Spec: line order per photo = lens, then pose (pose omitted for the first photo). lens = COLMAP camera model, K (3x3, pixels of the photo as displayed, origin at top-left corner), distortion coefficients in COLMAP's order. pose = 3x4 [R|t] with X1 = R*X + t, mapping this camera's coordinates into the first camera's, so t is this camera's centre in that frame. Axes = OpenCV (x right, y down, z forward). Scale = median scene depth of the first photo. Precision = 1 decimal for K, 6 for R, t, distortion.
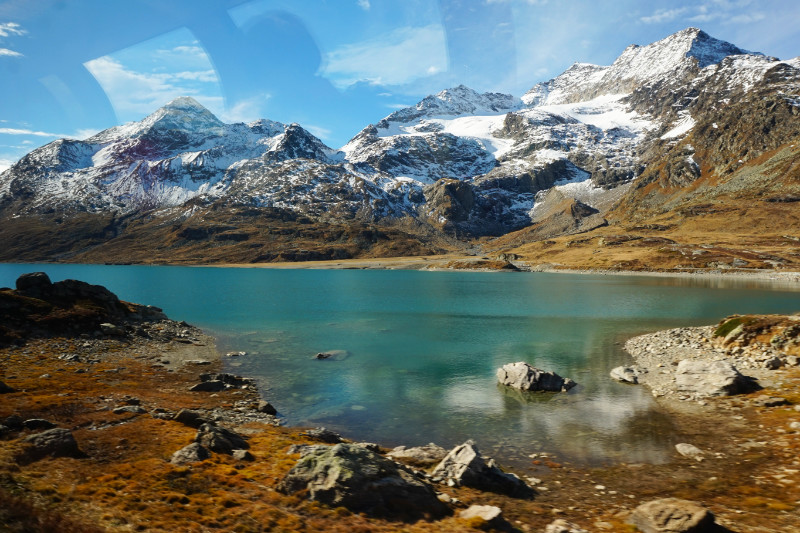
lens RADIAL K [[528.3, 0, 400.0], [0, 528.3, 266.5], [0, 0, 1]] dist [-0.078377, 0.054854]
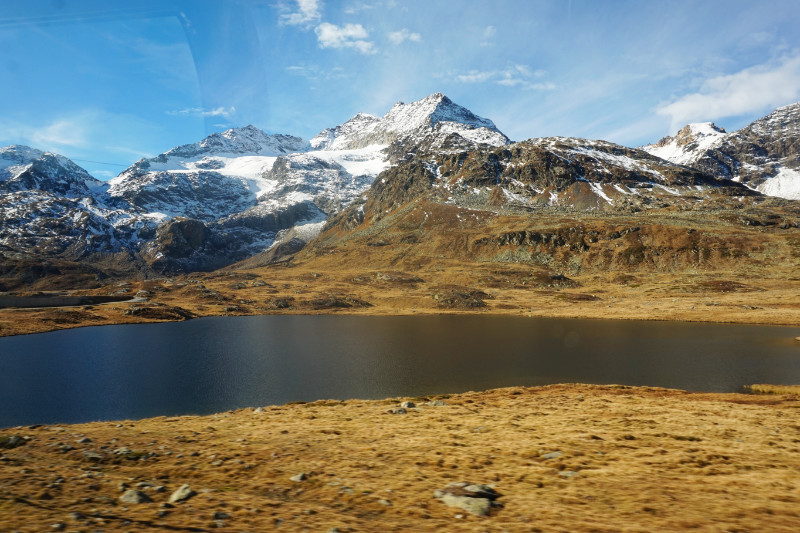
lens RADIAL K [[528.3, 0, 400.0], [0, 528.3, 266.5], [0, 0, 1]] dist [-0.078377, 0.054854]
pose [[0.955968, 0.010792, 0.293273, 0.149779], [0.008428, 0.997902, -0.064195, 0.002086], [-0.293350, 0.063840, 0.953871, -0.083889]]
